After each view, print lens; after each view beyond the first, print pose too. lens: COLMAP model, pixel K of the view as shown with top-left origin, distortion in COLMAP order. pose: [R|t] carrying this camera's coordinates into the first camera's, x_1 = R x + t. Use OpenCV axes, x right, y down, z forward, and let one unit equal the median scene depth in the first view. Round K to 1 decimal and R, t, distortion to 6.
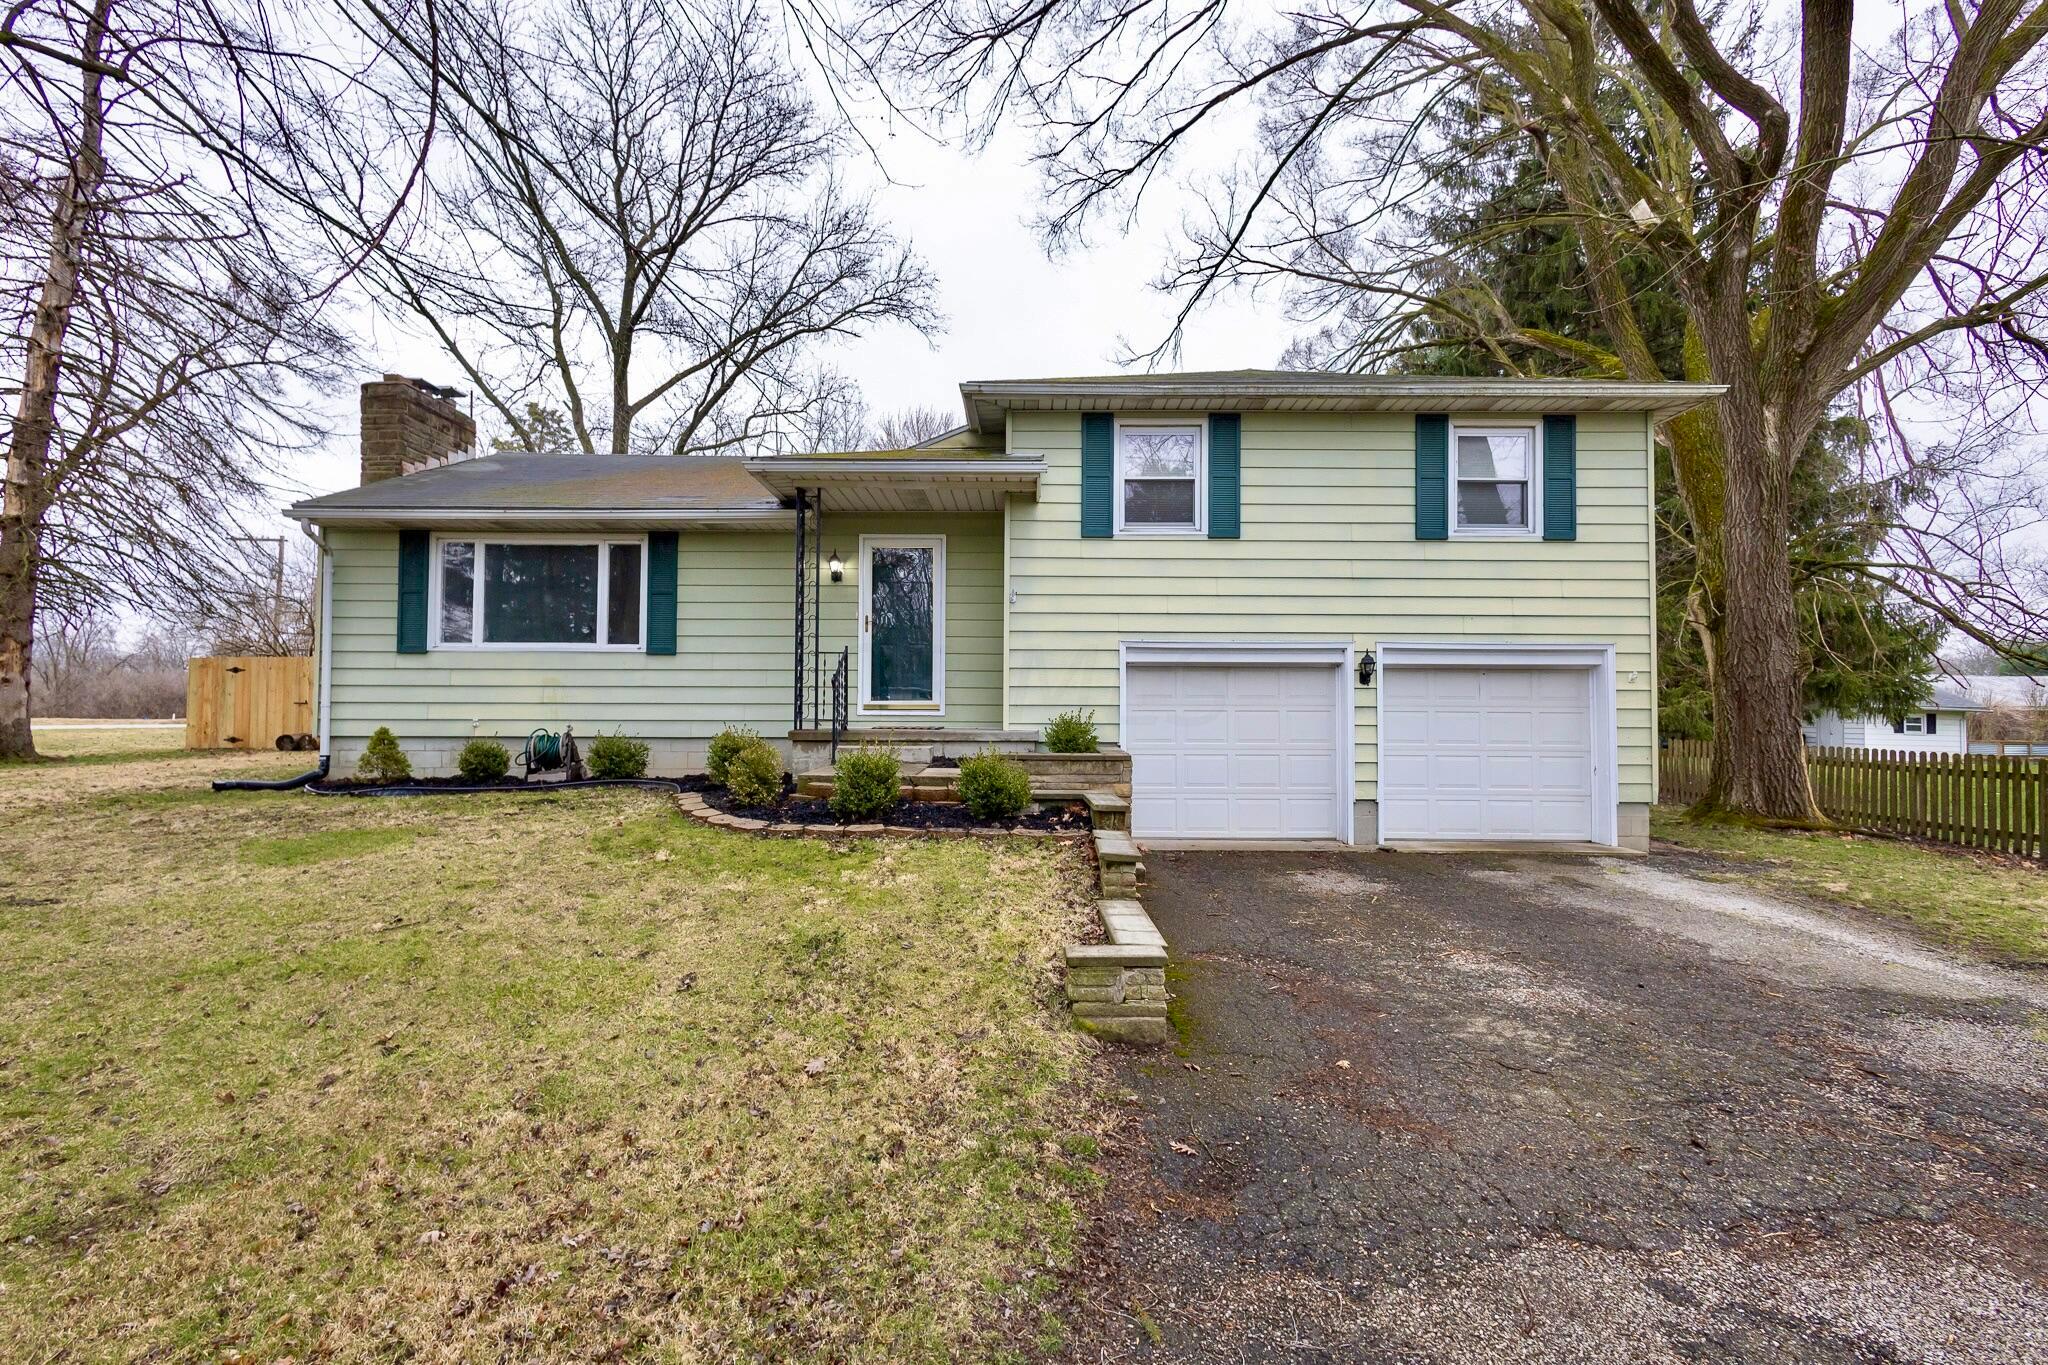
lens RADIAL K [[937.9, 0, 1017.3], [0, 937.9, 686.3], [0, 0, 1]] dist [0.013321, -0.004871]
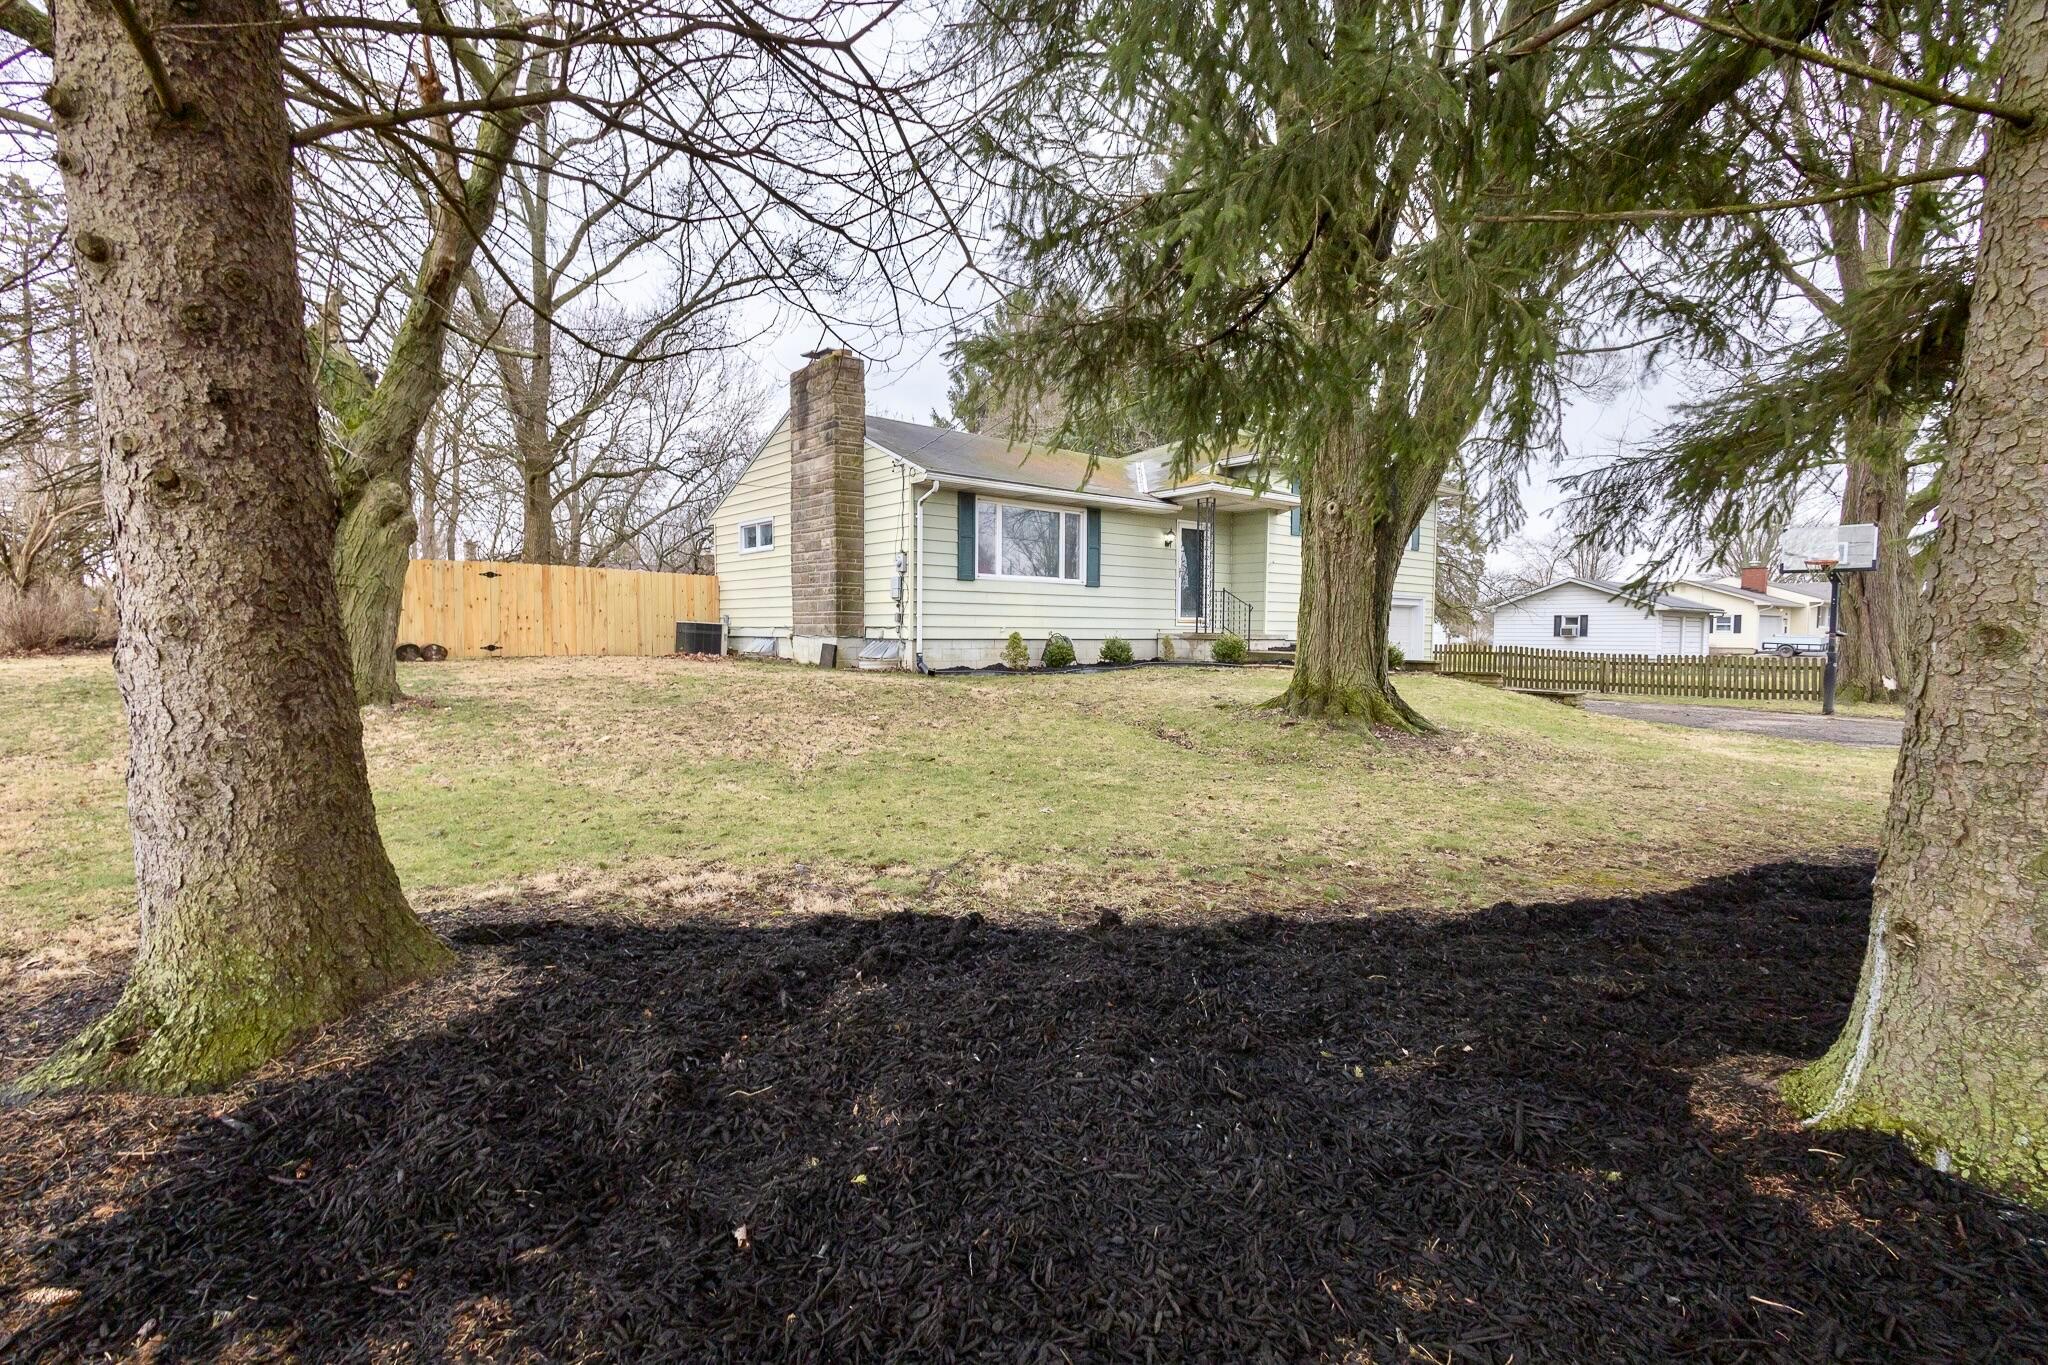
lens RADIAL K [[937.9, 0, 1017.3], [0, 937.9, 686.3], [0, 0, 1]] dist [0.013321, -0.004871]
pose [[0.772750, -0.036559, 0.633657, -1.576393], [-0.019242, 0.996532, 0.080961, 0.007789], [-0.634419, -0.074755, 0.769366, -0.151488]]
